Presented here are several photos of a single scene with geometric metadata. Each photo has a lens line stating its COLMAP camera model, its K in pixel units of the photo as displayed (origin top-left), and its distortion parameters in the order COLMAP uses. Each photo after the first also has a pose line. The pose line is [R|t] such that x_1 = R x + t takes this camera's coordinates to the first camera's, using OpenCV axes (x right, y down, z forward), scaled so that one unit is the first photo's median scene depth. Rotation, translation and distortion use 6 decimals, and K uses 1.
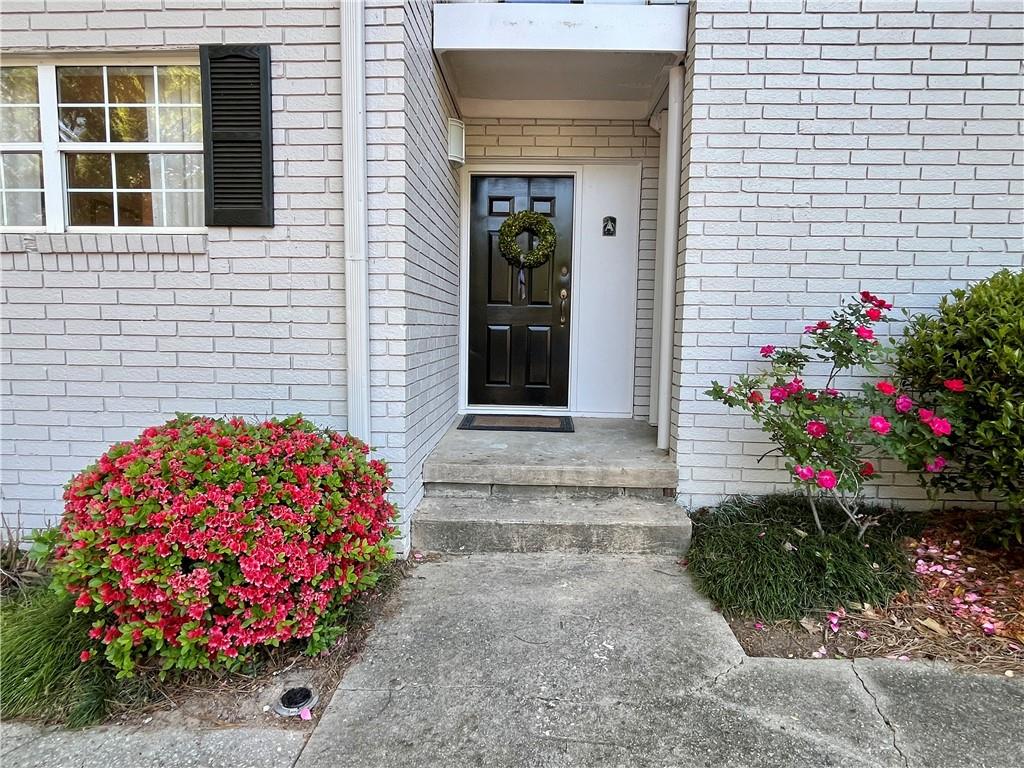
lens RADIAL K [[556.2, 0, 528.2], [0, 556.2, 368.9], [0, 0, 1]] dist [-0.000373, -0.000097]
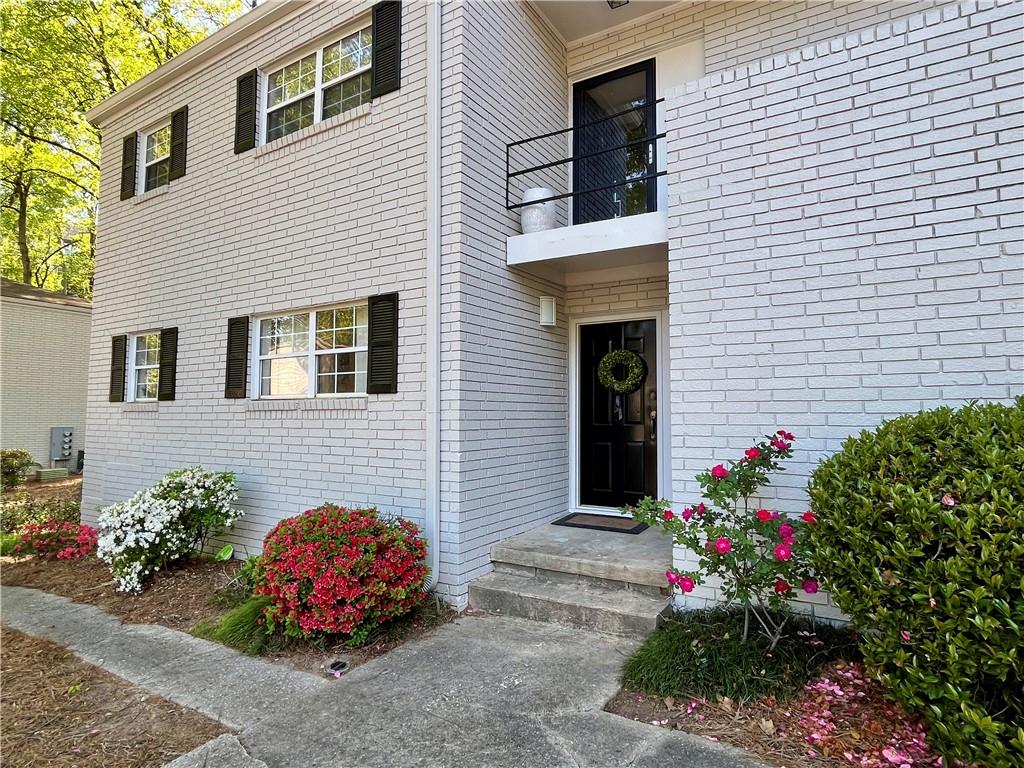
lens RADIAL K [[542.3, 0, 534.2], [0, 542.3, 380.0], [0, 0, 1]] dist [-0.000167, -0.000051]
pose [[0.888466, -0.042959, -0.456928, 0.622304], [-0.024240, 0.989827, -0.140194, -0.066649], [0.458303, 0.135634, 0.878386, -0.248441]]
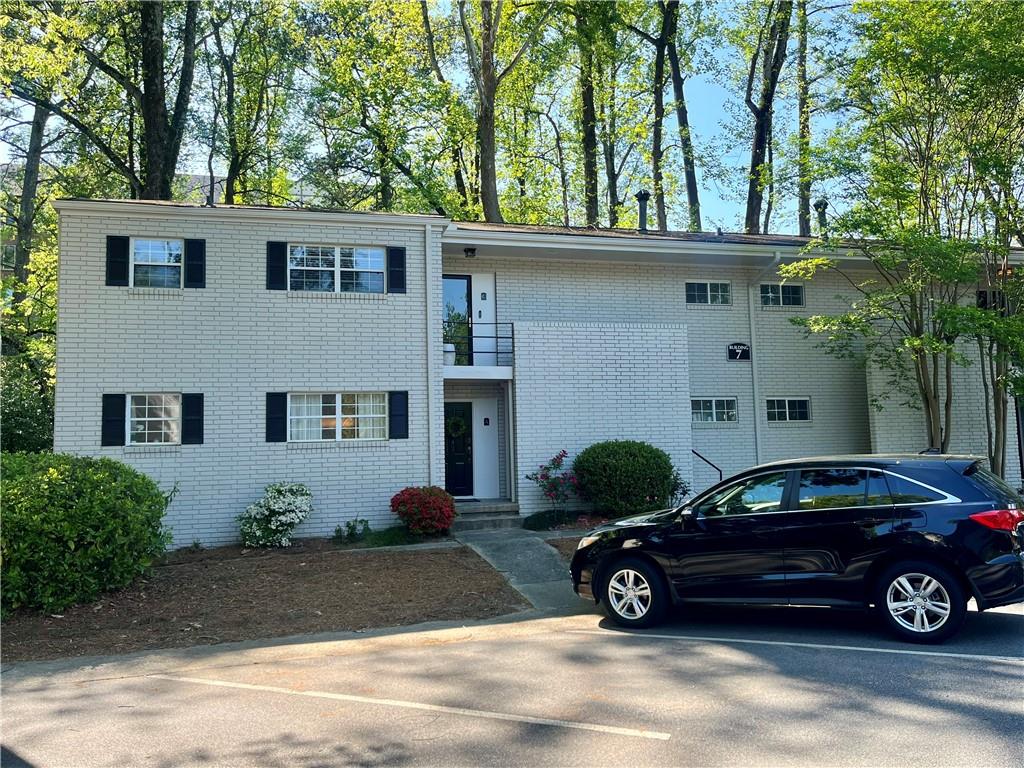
lens RADIAL K [[629.2, 0, 505.2], [0, 629.2, 399.7], [0, 0, 1]] dist [0.064953, 0.000519]
pose [[0.965858, -0.017268, 0.258496, -0.833779], [0.061793, 0.984334, -0.165133, 0.199921], [-0.251594, 0.175468, 0.951794, -2.880648]]
